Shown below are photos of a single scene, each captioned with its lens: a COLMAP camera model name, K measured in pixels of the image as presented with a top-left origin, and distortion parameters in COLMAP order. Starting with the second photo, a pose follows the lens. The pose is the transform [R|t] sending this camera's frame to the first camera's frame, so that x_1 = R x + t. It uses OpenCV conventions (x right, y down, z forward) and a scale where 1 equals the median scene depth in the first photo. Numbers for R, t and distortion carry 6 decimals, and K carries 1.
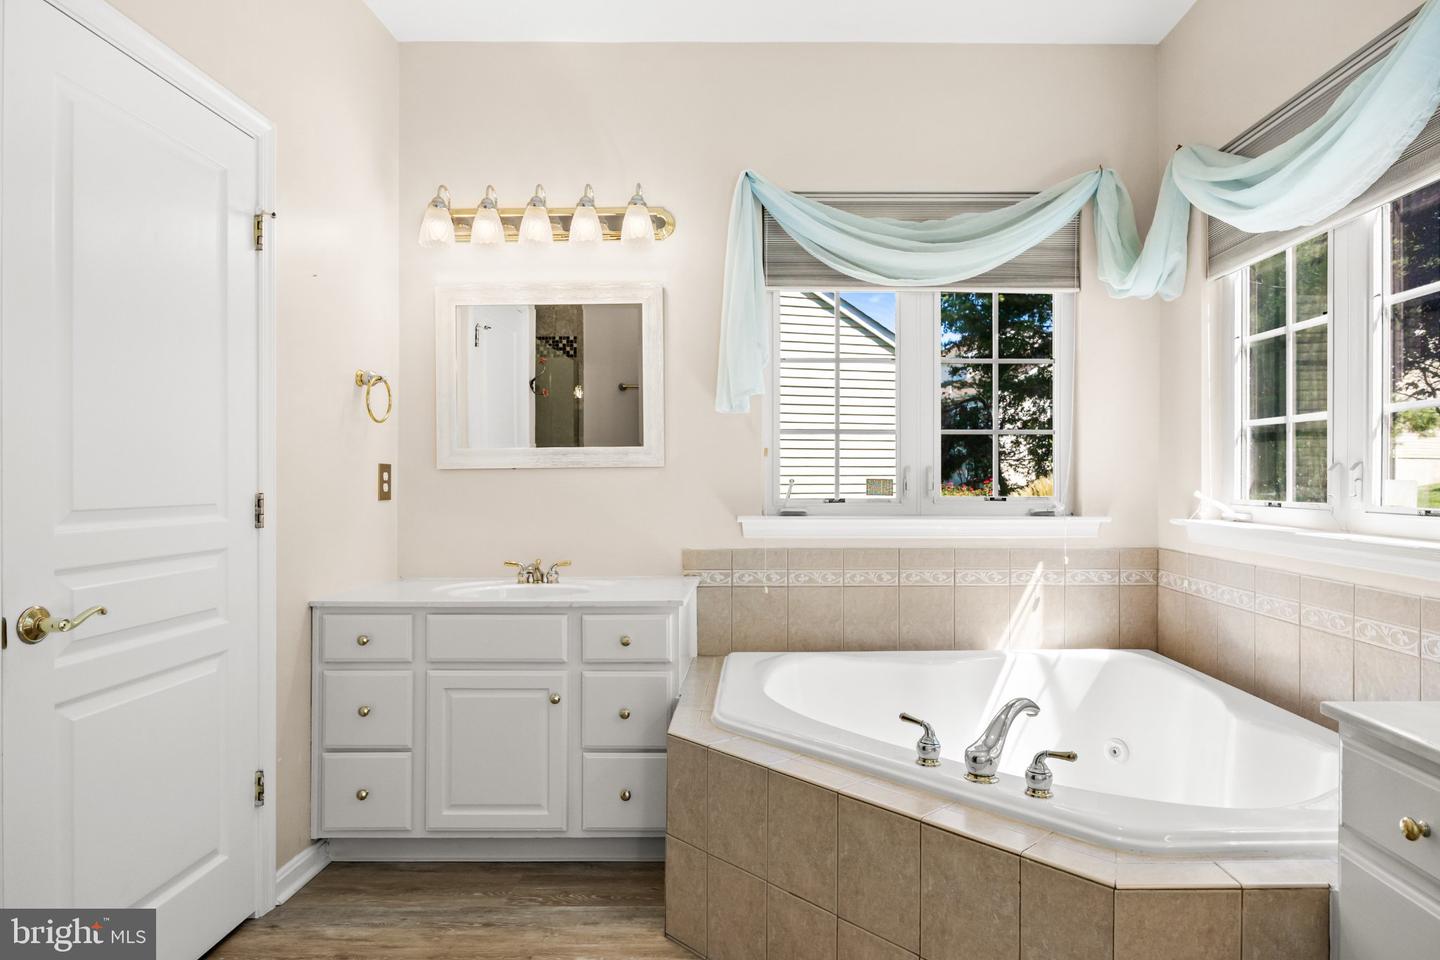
lens RADIAL K [[810.6, 0, 778.4], [0, 810.6, 483.2], [0, 0, 1]] dist [-0.001171, -0.000202]
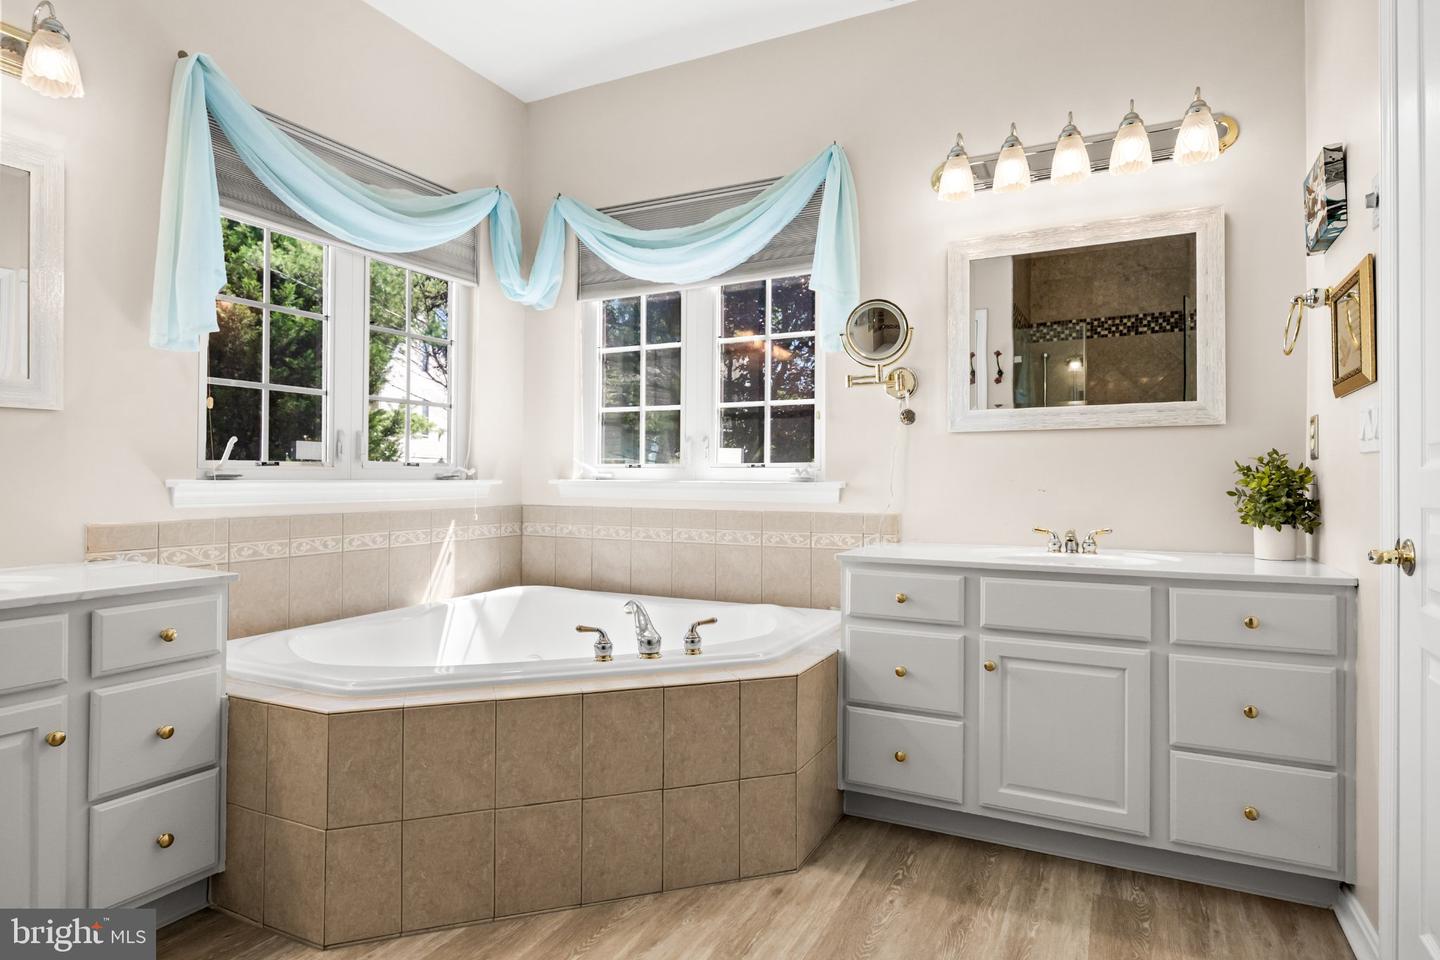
lens RADIAL K [[810.6, 0, 704.6], [0, 810.6, 471.9], [0, 0, 1]] dist [-0.001171, -0.000202]
pose [[0.471941, 0.006943, 0.881603, -0.514466], [0.002037, 0.999958, -0.008966, 0.041885], [-0.881628, 0.006027, 0.471907, 0.167632]]
